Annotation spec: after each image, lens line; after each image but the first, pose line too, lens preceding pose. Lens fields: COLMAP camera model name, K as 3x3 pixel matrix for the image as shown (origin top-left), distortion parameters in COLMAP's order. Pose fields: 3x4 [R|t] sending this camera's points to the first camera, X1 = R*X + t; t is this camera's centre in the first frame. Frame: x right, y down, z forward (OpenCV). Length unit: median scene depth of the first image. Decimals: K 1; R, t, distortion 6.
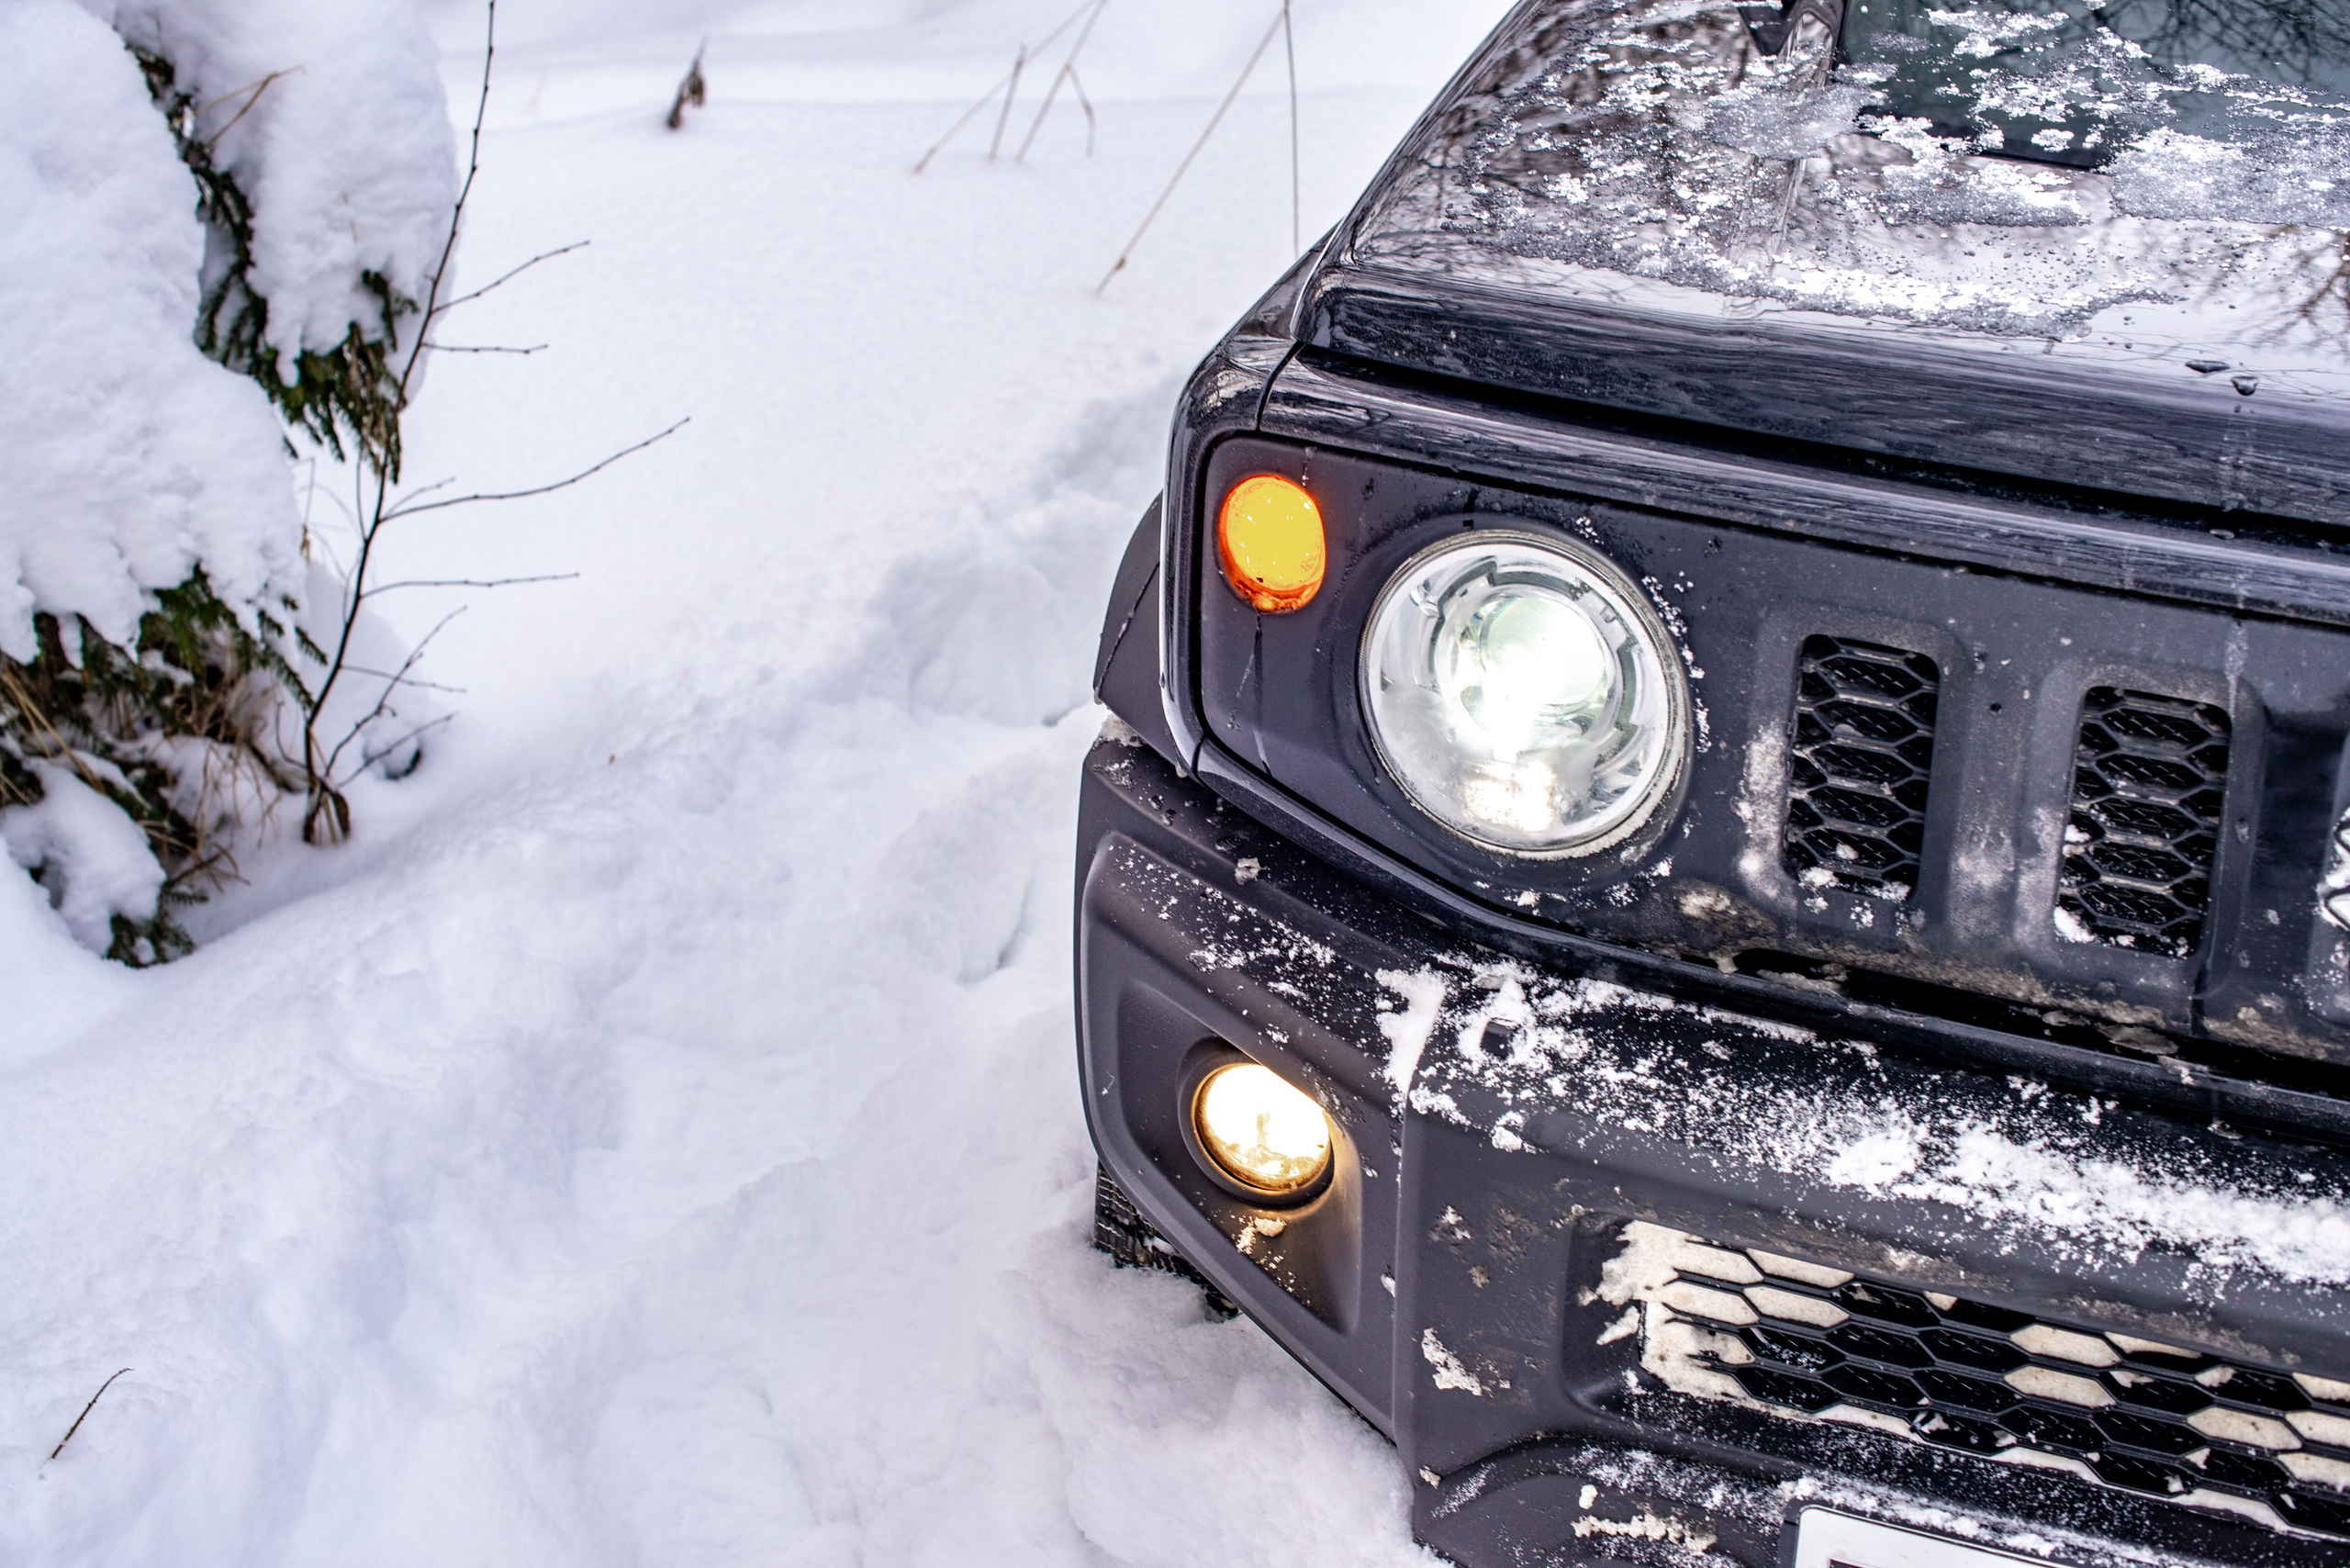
lens RADIAL K [[3422.8, 0, 1175.0], [0, 3422.8, 784.0], [0, 0, 1]] dist [-0.137912, 0.048190]
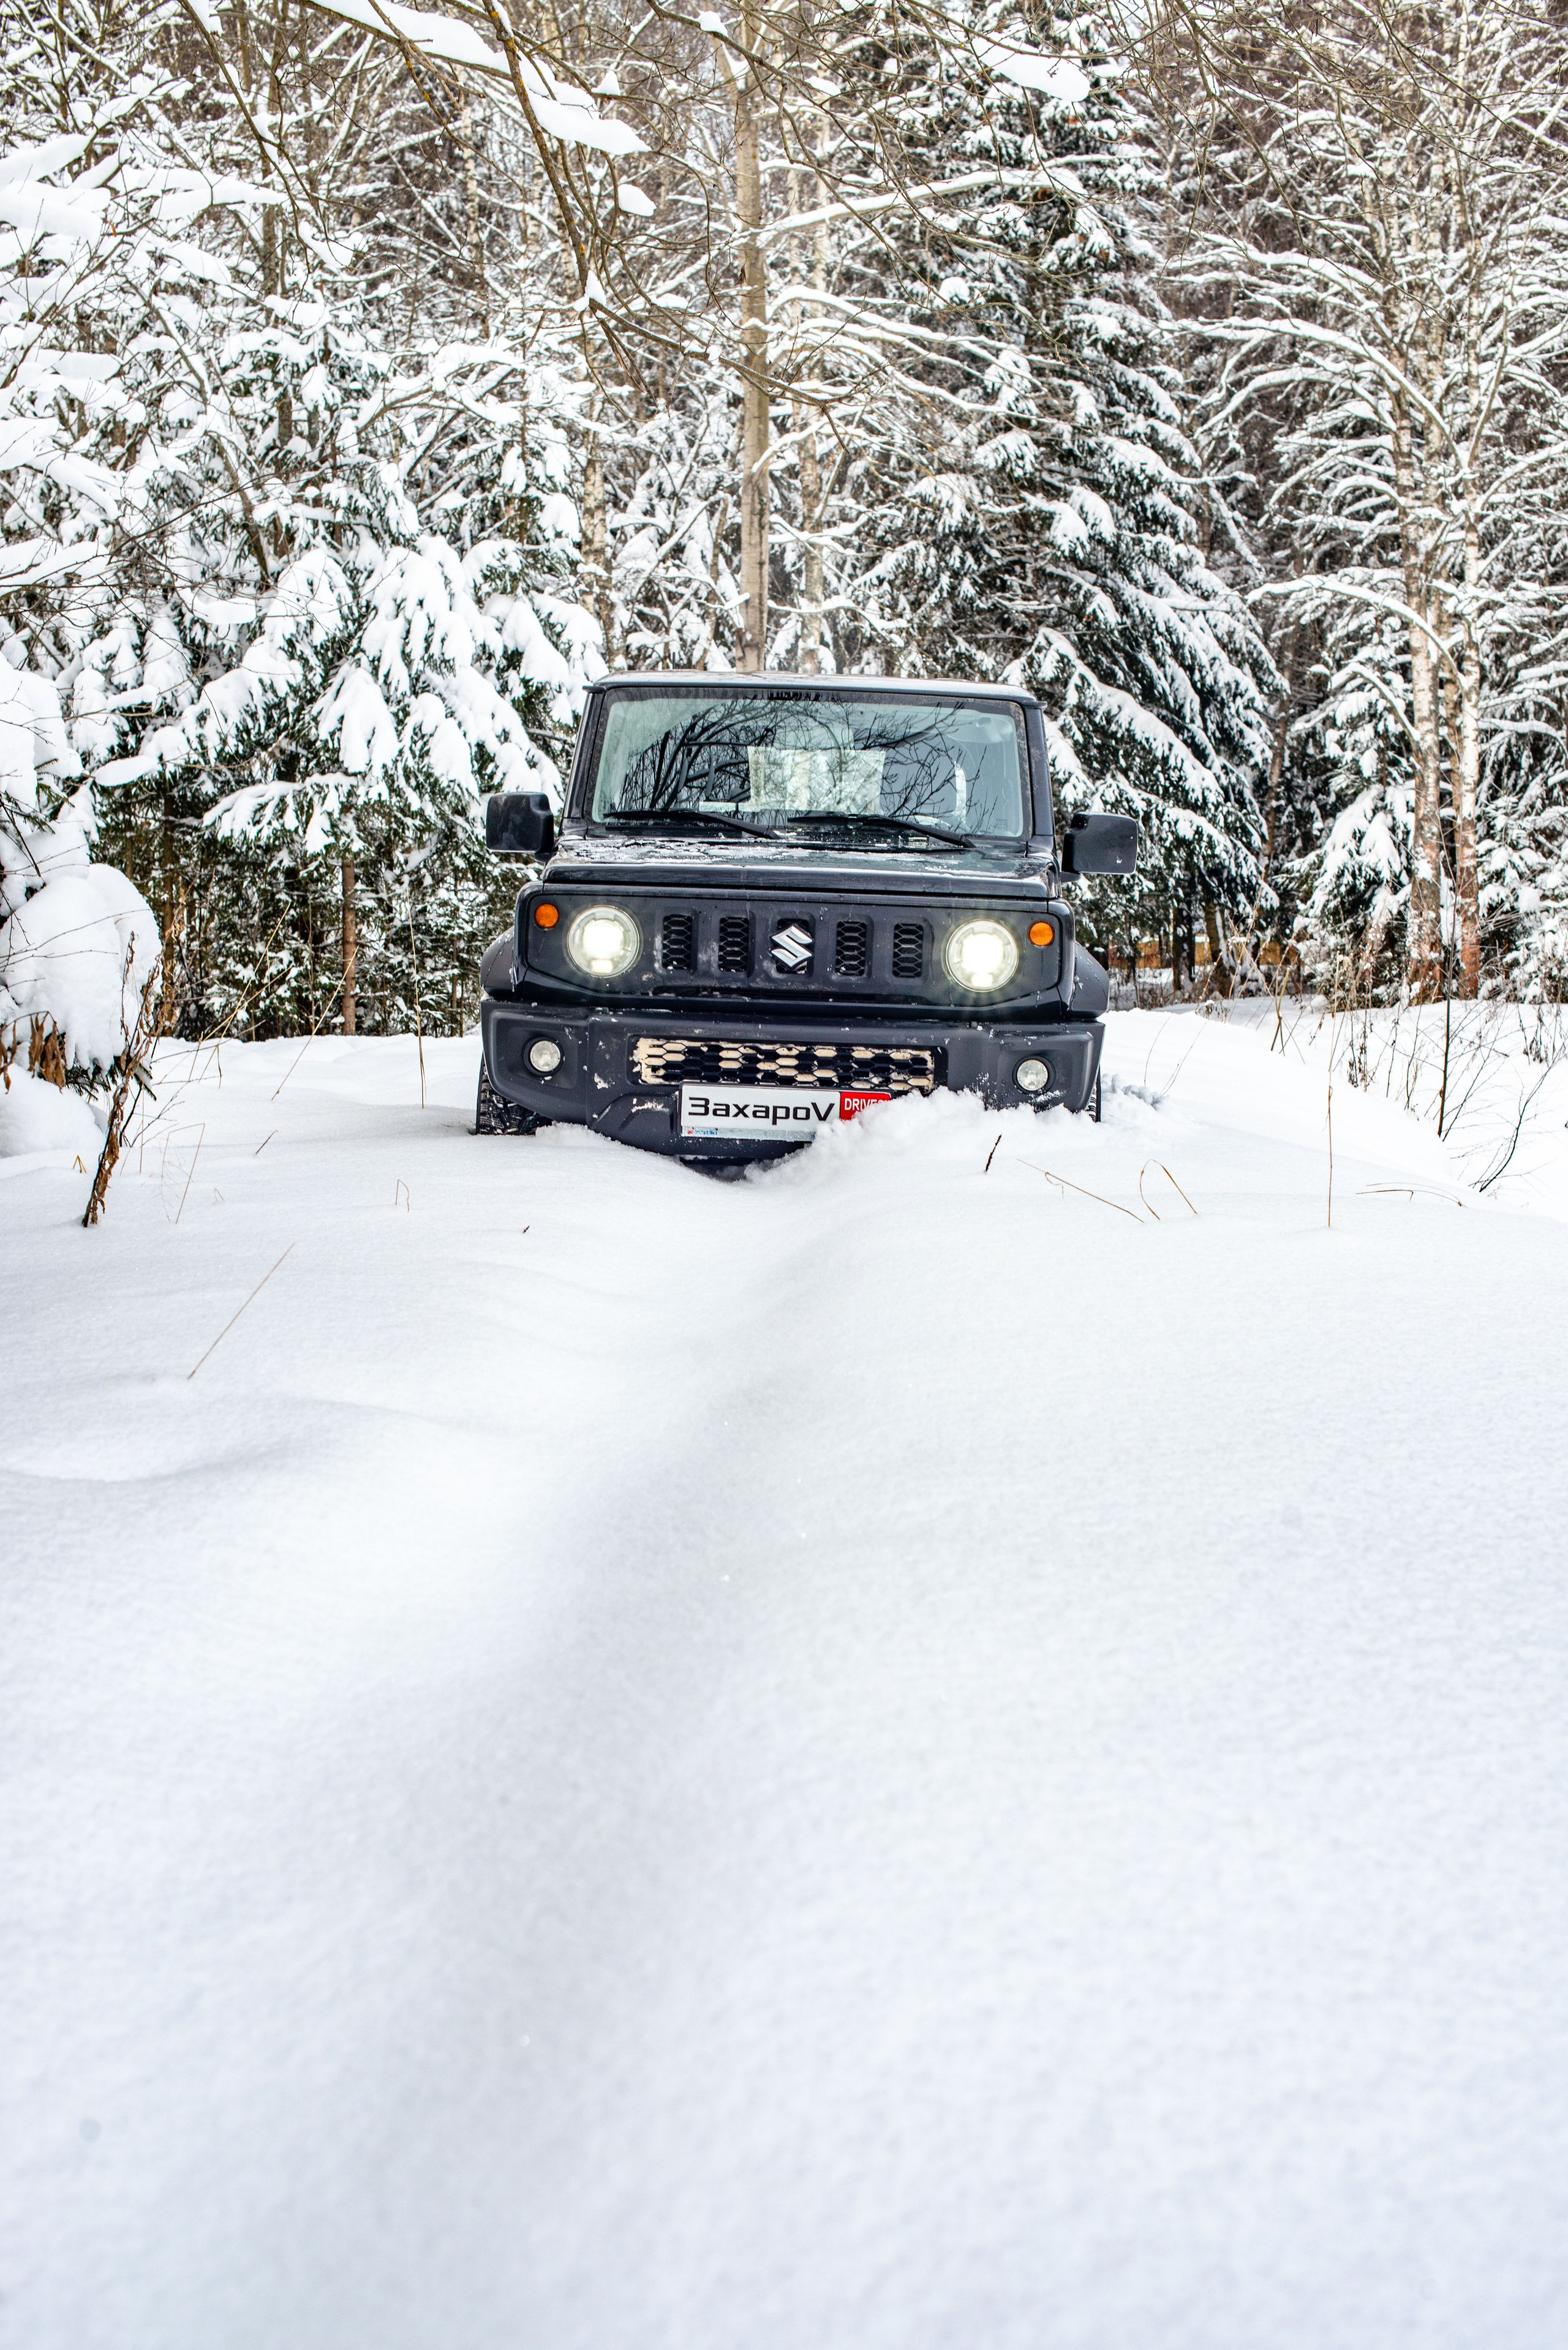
lens RADIAL K [[3382.5, 0, 784.0], [0, 3382.5, 1175.0], [0, 0, 1]] dist [-0.141161, 0.112298]
pose [[0.933649, -0.001676, 0.358185, -1.351986], [0.126823, 0.936757, -0.326195, 1.848493], [-0.334986, 0.349977, 0.874814, -3.095217]]
